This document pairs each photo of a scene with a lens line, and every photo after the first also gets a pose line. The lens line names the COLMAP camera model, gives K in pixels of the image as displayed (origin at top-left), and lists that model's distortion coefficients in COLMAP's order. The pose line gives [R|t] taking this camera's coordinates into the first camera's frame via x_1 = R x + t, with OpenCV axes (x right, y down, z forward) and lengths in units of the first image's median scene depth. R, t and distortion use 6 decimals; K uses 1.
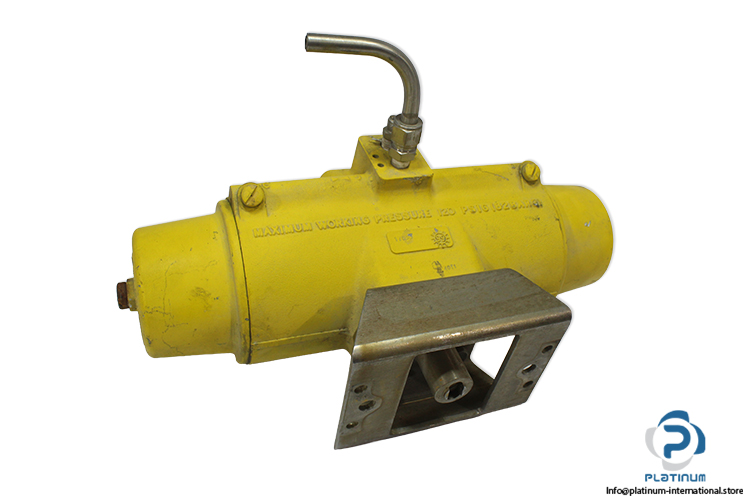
lens RADIAL K [[636.5, 0, 377.7], [0, 636.5, 251.0], [0, 0, 1]] dist [-0.016267, -0.002853]
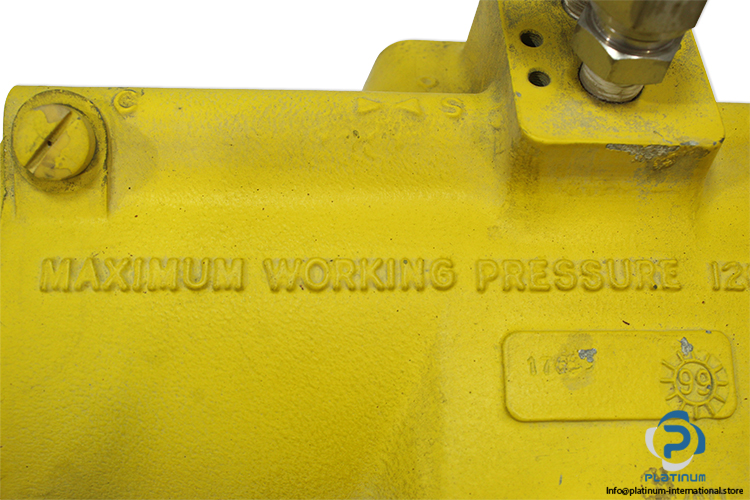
lens RADIAL K [[927.9, 0, 374.9], [0, 927.9, 244.2], [0, 0, 1]] dist [-0.010863, 0.000000]
pose [[0.956121, 0.199082, -0.214938, 0.038370], [-0.147890, 0.961286, 0.232503, -0.148783], [0.252904, -0.190514, 0.948548, 0.577055]]
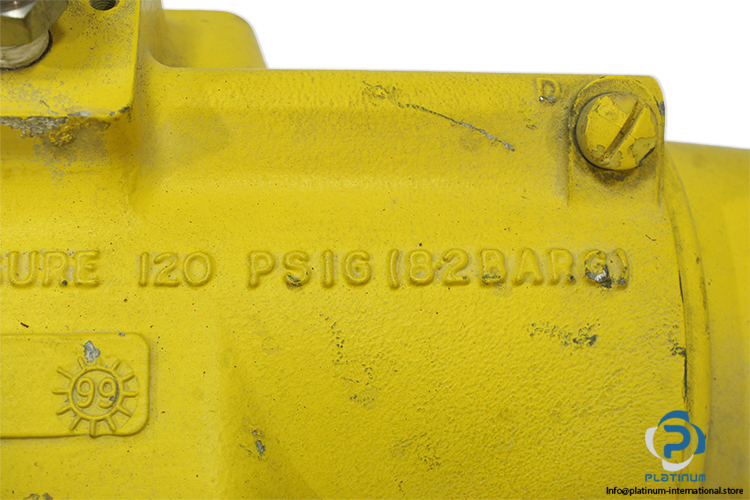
lens RADIAL K [[972.9, 0, 375.3], [0, 972.9, 256.8], [0, 0, 1]] dist [-0.023860, 0.000000]
pose [[0.955237, 0.192077, -0.225010, 0.266731], [-0.132655, 0.957917, 0.254552, -0.172739], [0.264435, -0.213309, 0.940518, 0.680026]]
